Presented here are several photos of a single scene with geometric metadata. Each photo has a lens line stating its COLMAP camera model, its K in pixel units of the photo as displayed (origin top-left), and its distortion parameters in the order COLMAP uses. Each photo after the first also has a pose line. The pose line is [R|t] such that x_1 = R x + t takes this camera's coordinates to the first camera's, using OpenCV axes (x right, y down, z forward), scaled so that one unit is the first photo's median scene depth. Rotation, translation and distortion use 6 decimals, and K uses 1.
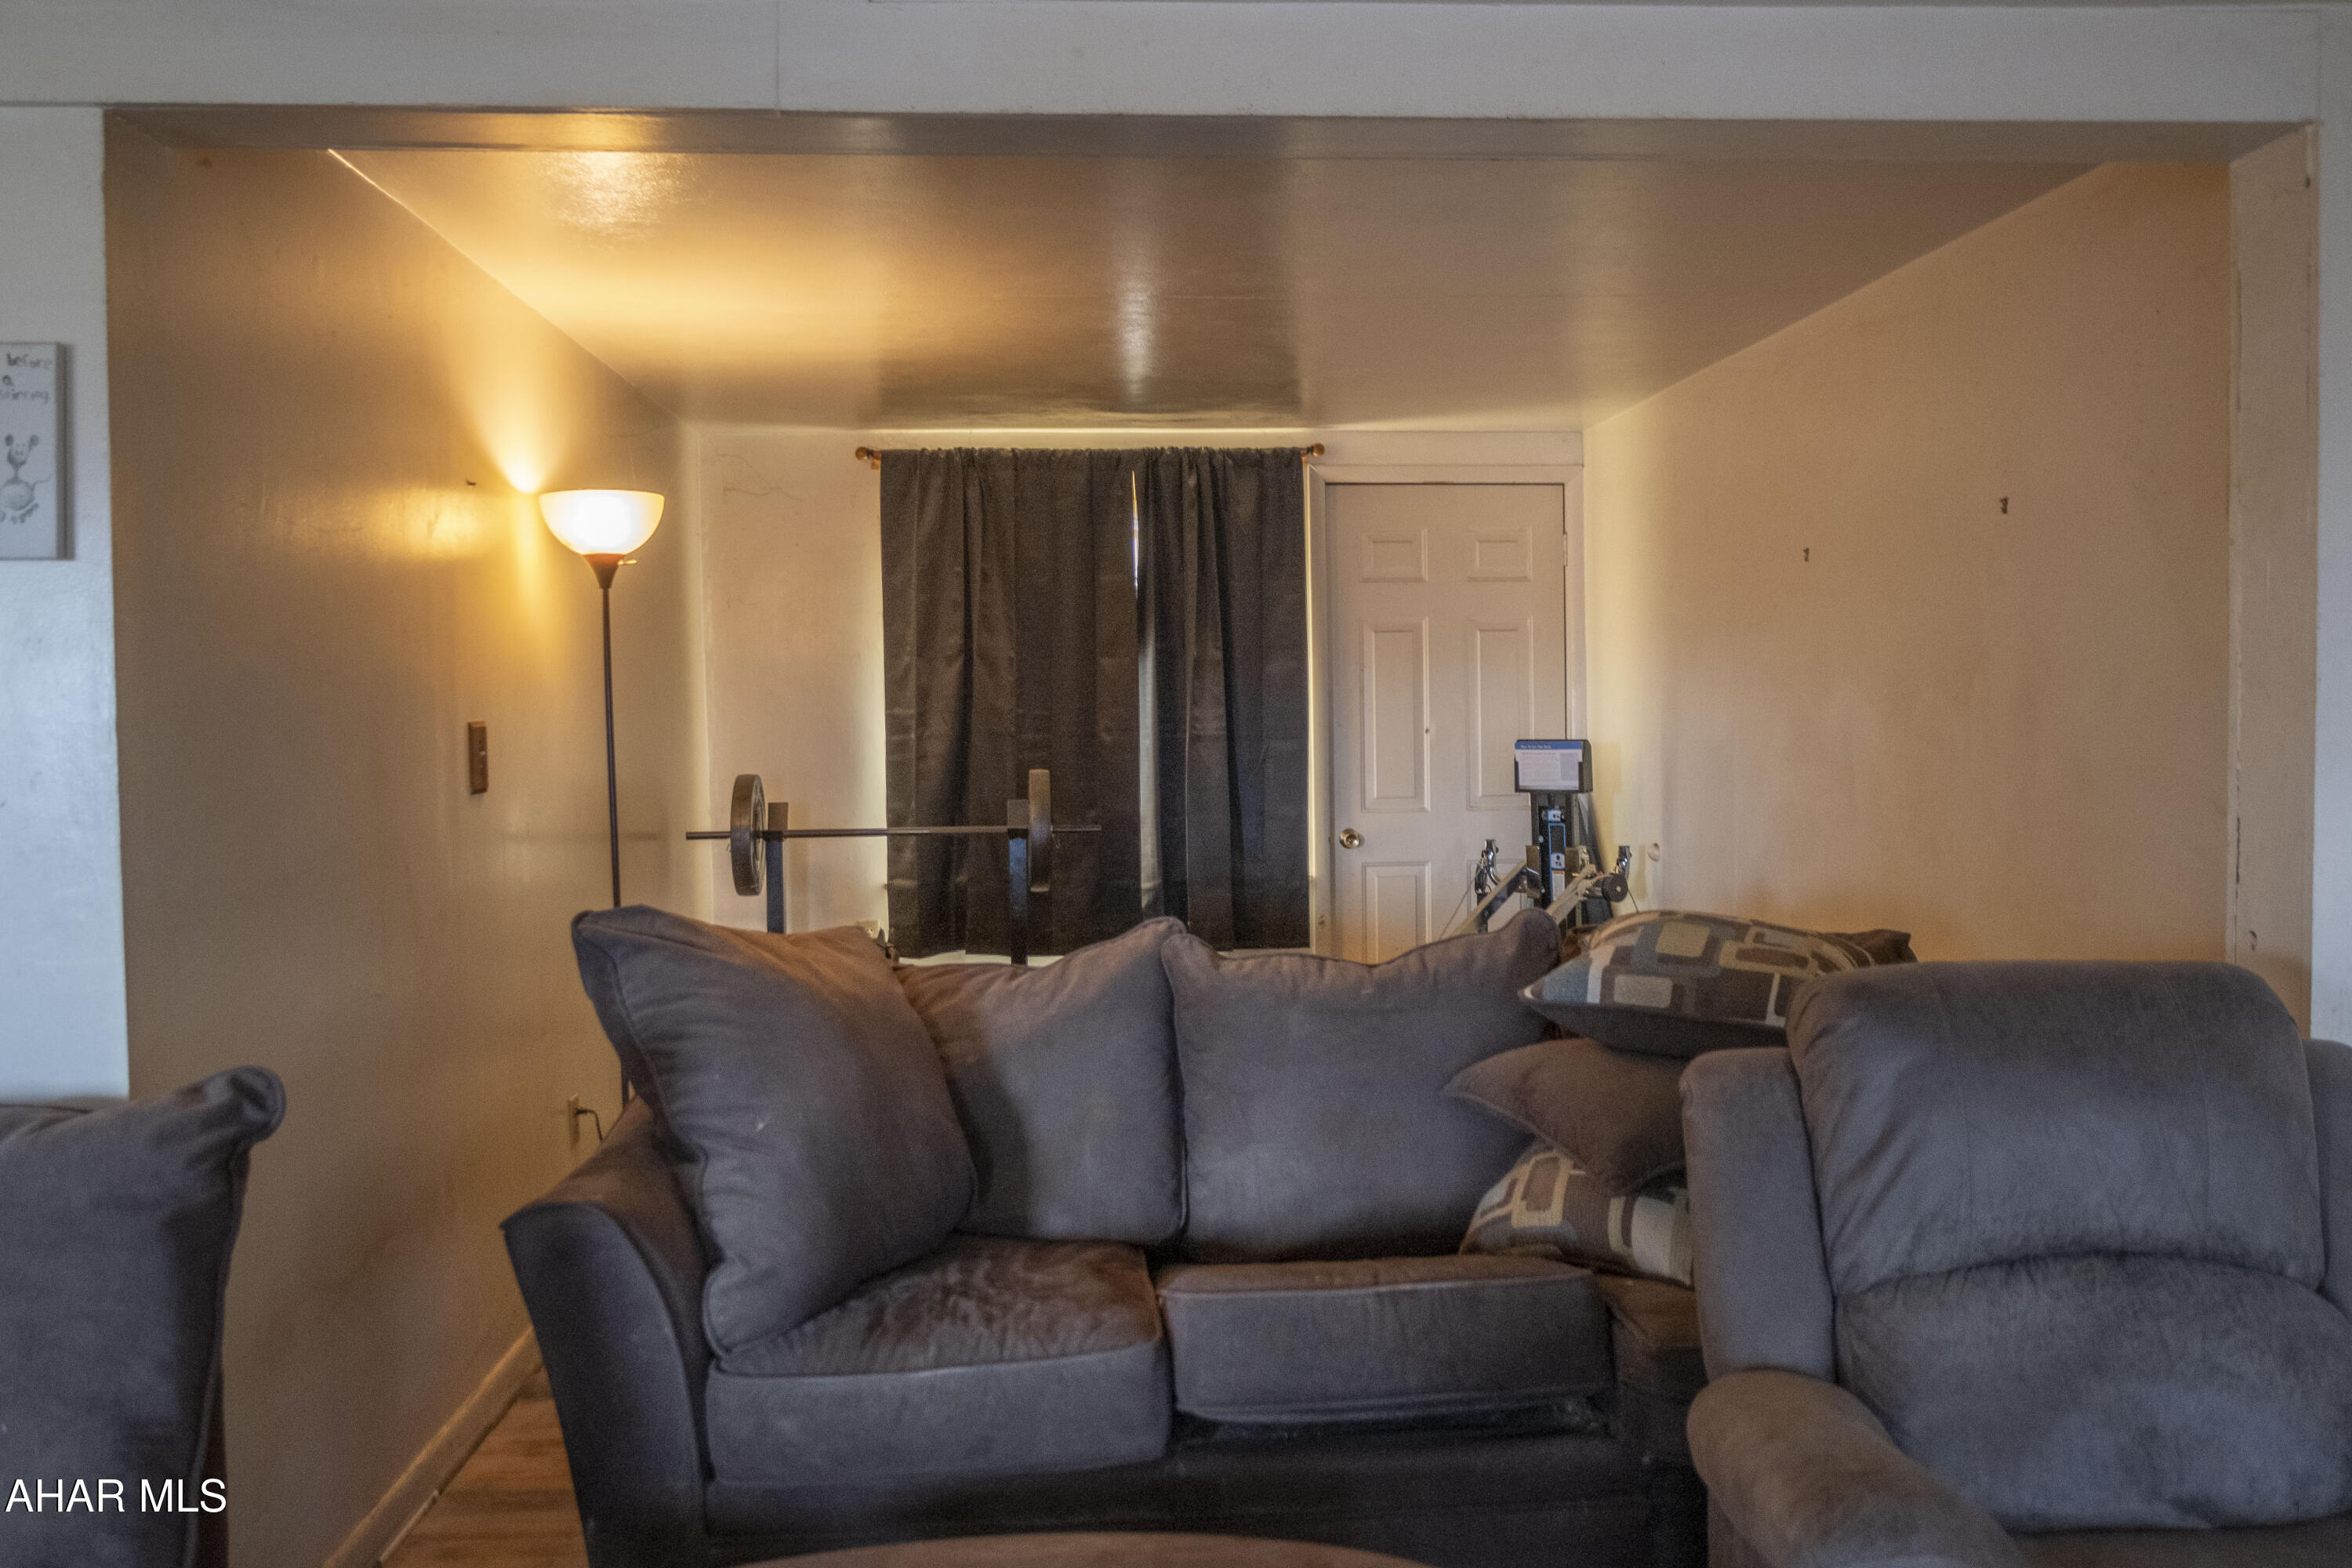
lens RADIAL K [[1788.6, 0, 1173.7], [0, 1788.6, 798.1], [0, 0, 1]] dist [-0.090607, 0.075409]
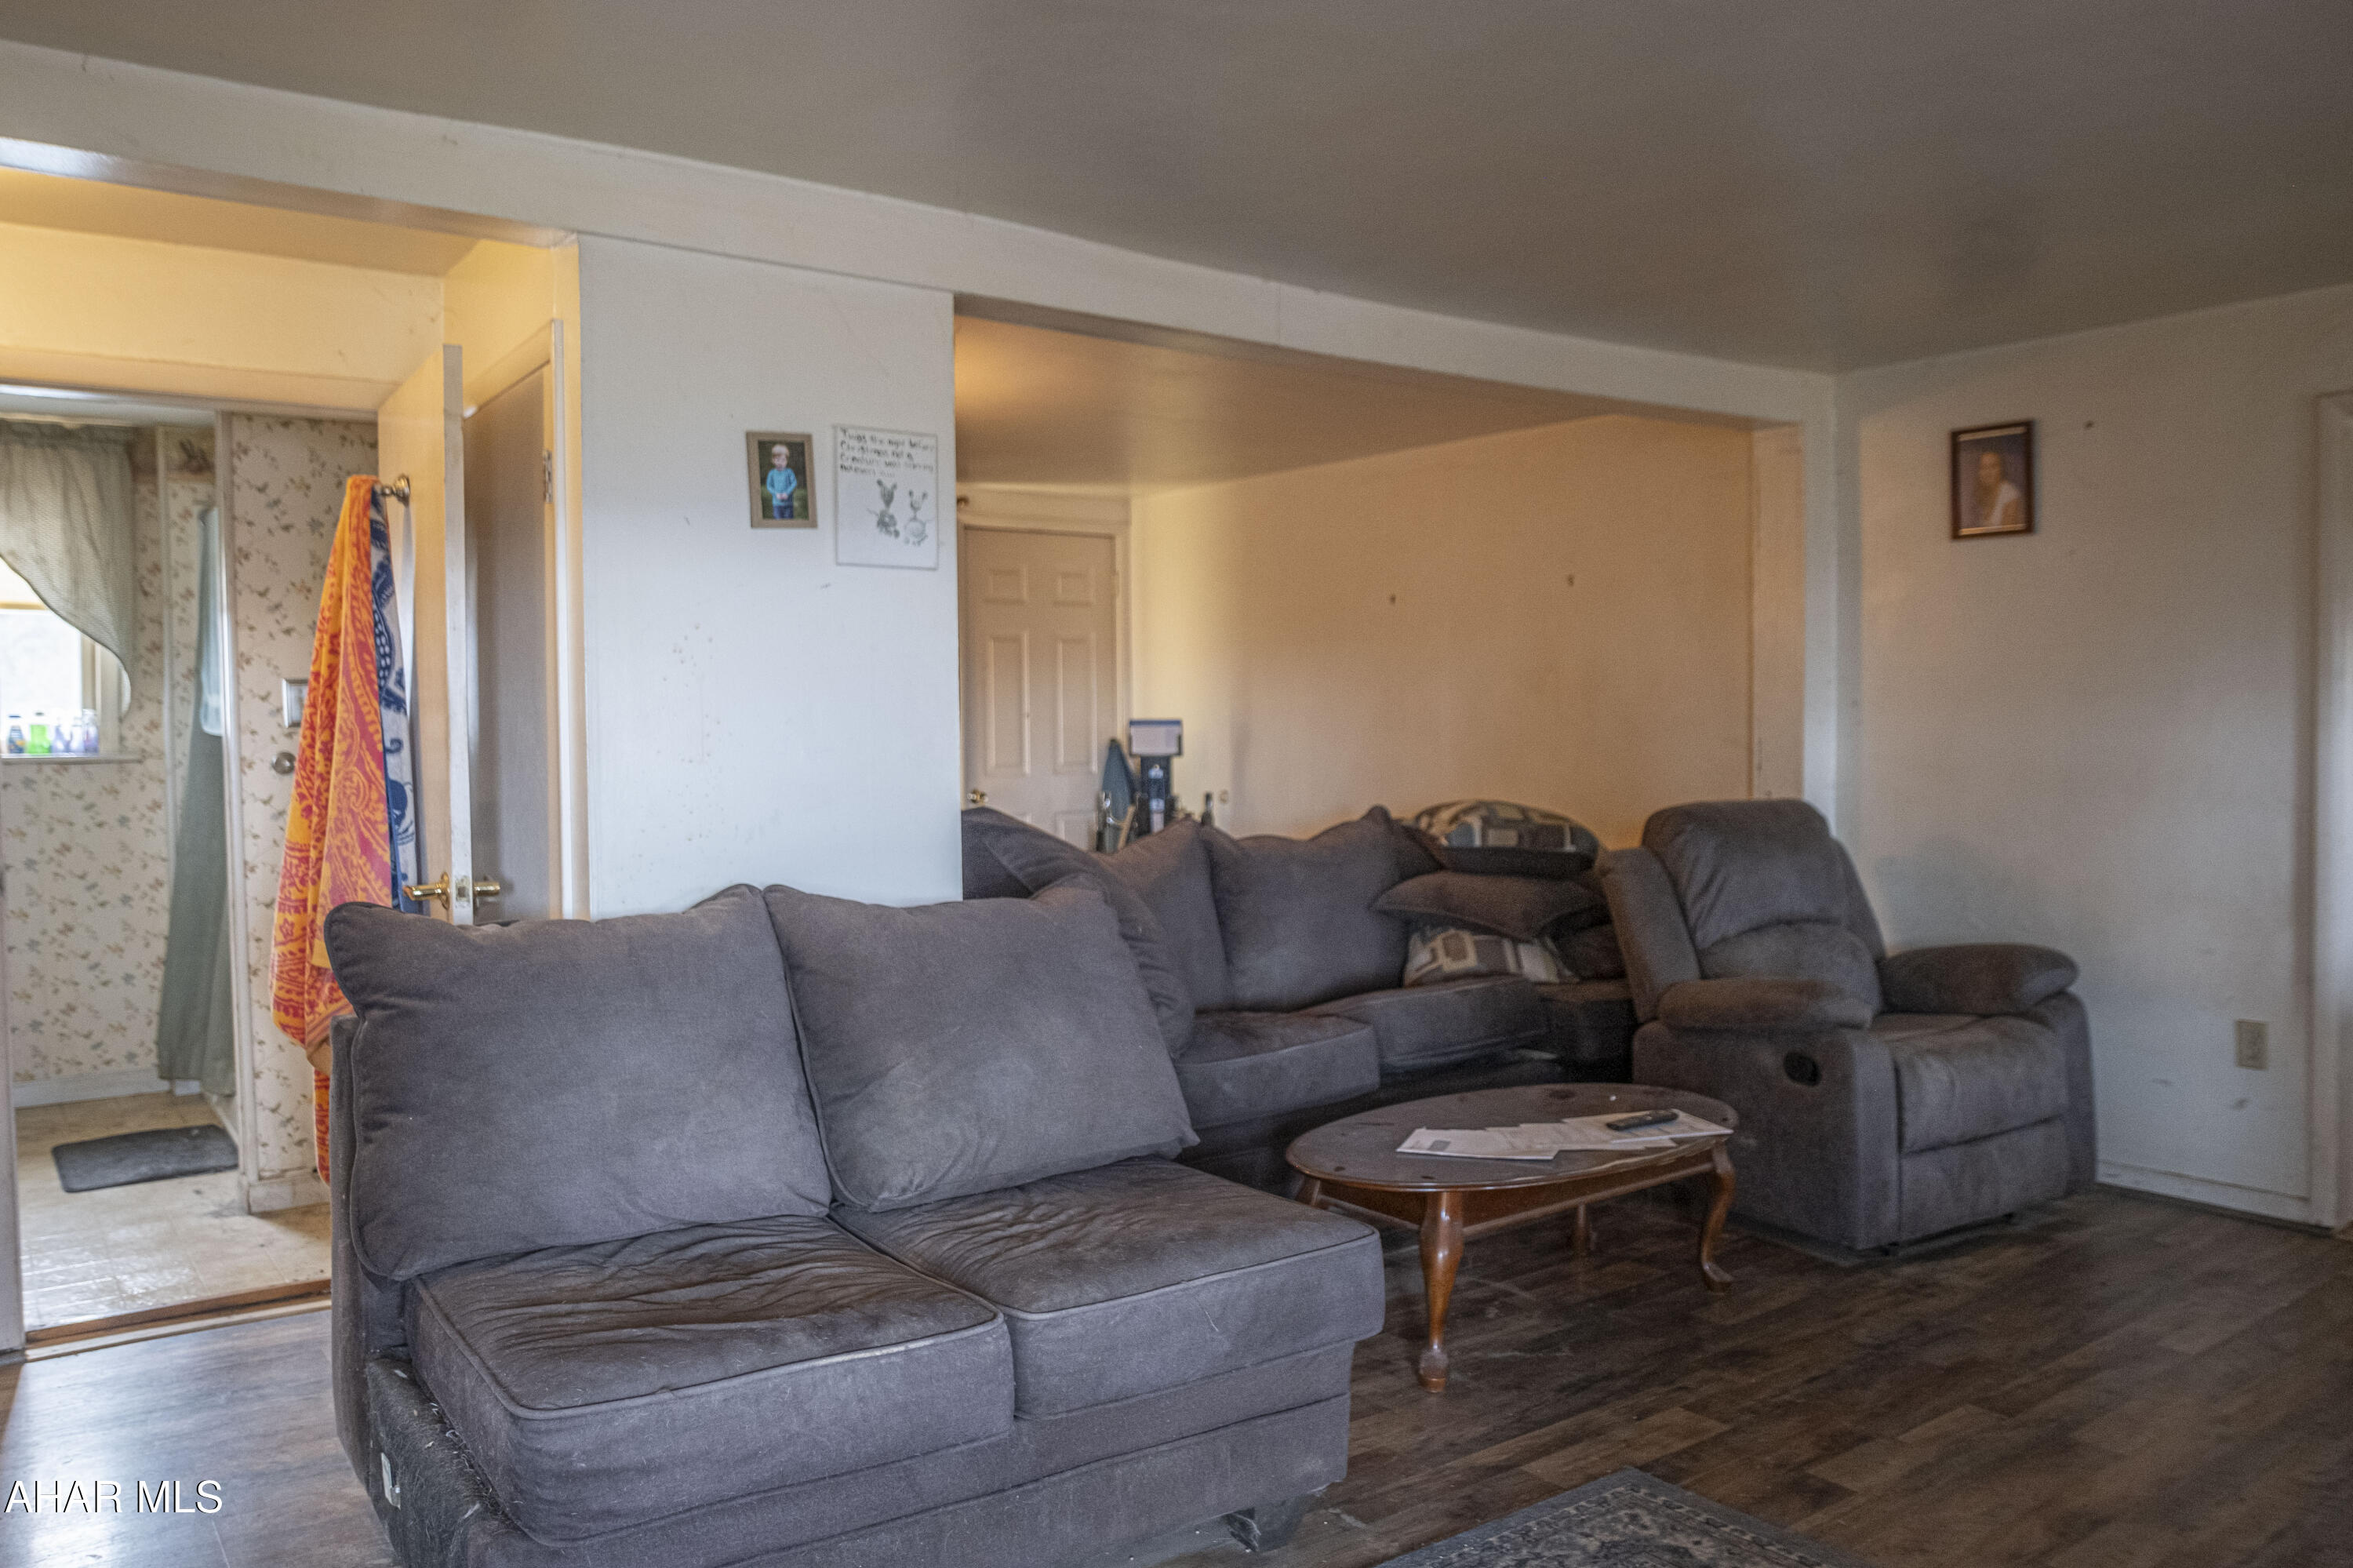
lens RADIAL K [[1789.5, 0, 1174.2], [0, 1789.5, 798.1], [0, 0, 1]] dist [-0.090607, 0.075409]
pose [[0.837498, -0.015569, 0.546218, -0.966194], [0.020457, 0.999787, -0.002868, 0.059433], [-0.546057, 0.013576, 0.837638, -0.354329]]
